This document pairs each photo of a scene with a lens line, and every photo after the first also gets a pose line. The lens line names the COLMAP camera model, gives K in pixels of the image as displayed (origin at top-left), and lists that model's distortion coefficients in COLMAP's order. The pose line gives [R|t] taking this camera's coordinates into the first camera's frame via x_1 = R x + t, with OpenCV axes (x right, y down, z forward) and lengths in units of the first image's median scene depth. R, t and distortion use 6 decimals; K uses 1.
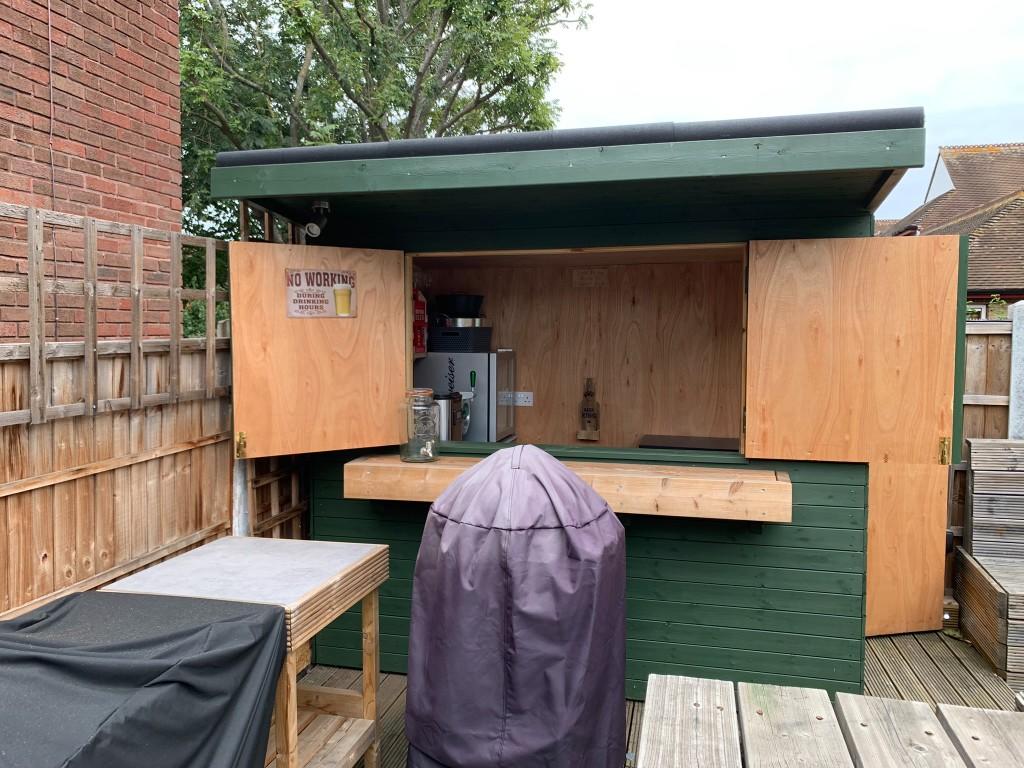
lens RADIAL K [[780.4, 0, 508.6], [0, 780.4, 376.3], [0, 0, 1]] dist [0.022720, -0.015097]
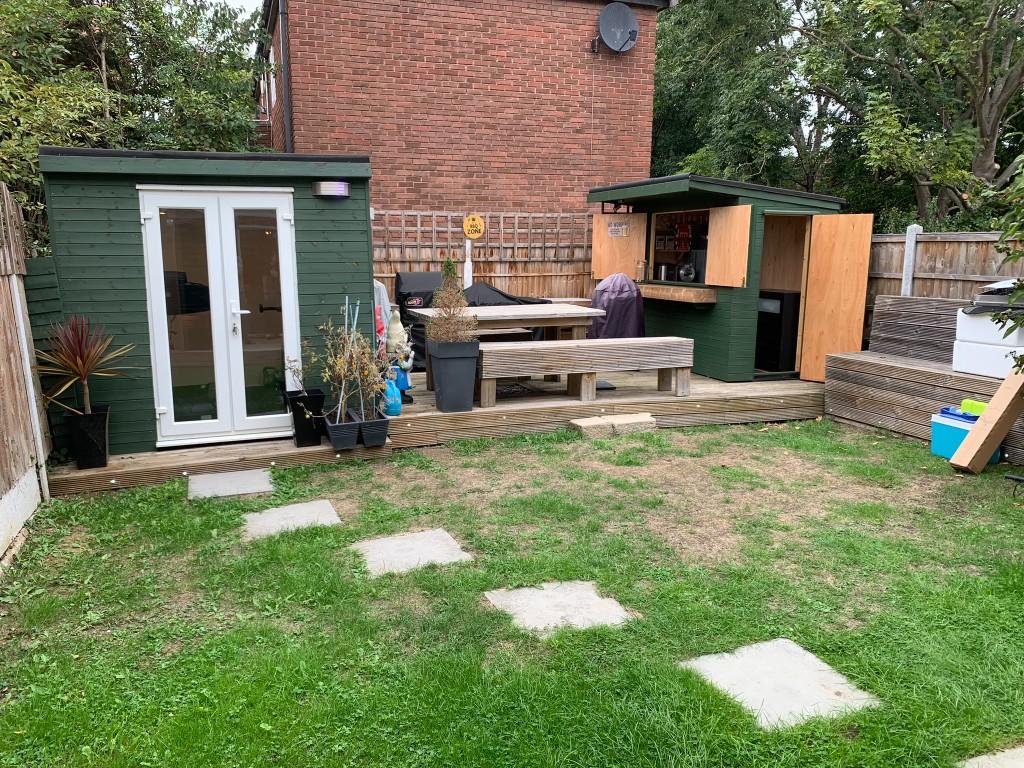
lens RADIAL K [[780.4, 0, 505.0], [0, 780.4, 390.1], [0, 0, 1]] dist [0.022720, -0.015097]
pose [[0.548714, 0.152778, -0.821932, 2.165135], [-0.049877, 0.987391, 0.150235, 0.084318], [0.834521, -0.041440, 0.549416, -1.135292]]
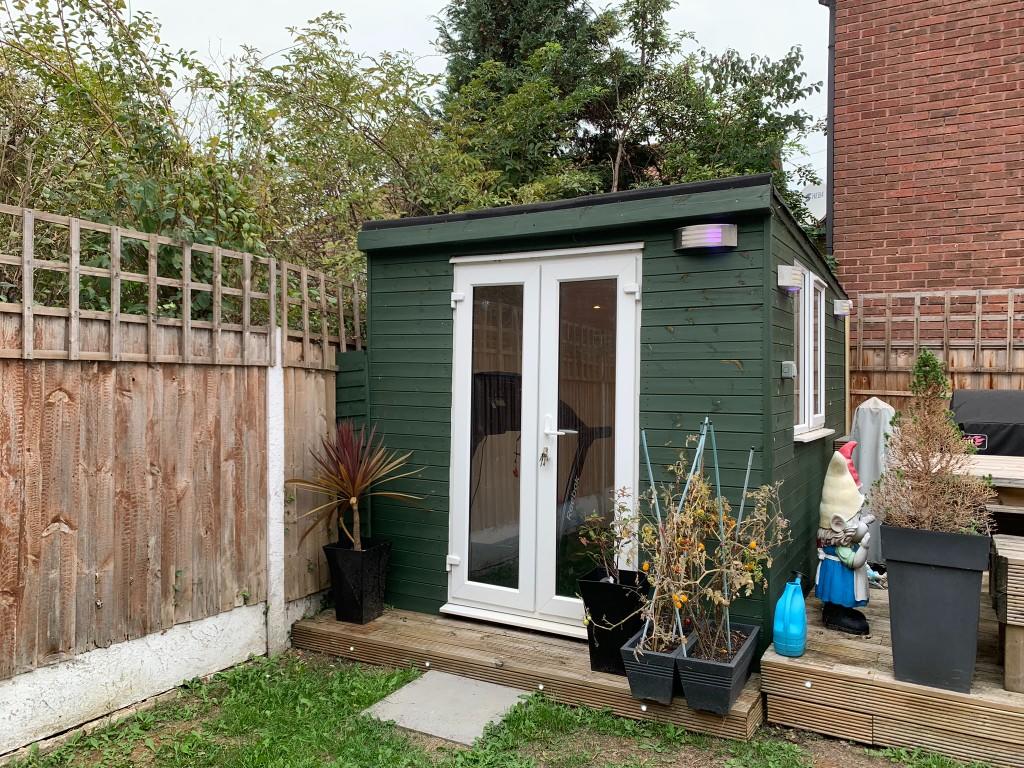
lens RADIAL K [[780.4, 0, 506.4], [0, 780.4, 375.6], [0, 0, 1]] dist [0.022720, -0.015097]
pose [[-0.275195, 0.006159, -0.961369, 1.437741], [-0.064712, 0.997593, 0.024915, 0.097522], [0.959208, 0.069068, -0.274134, -0.348464]]
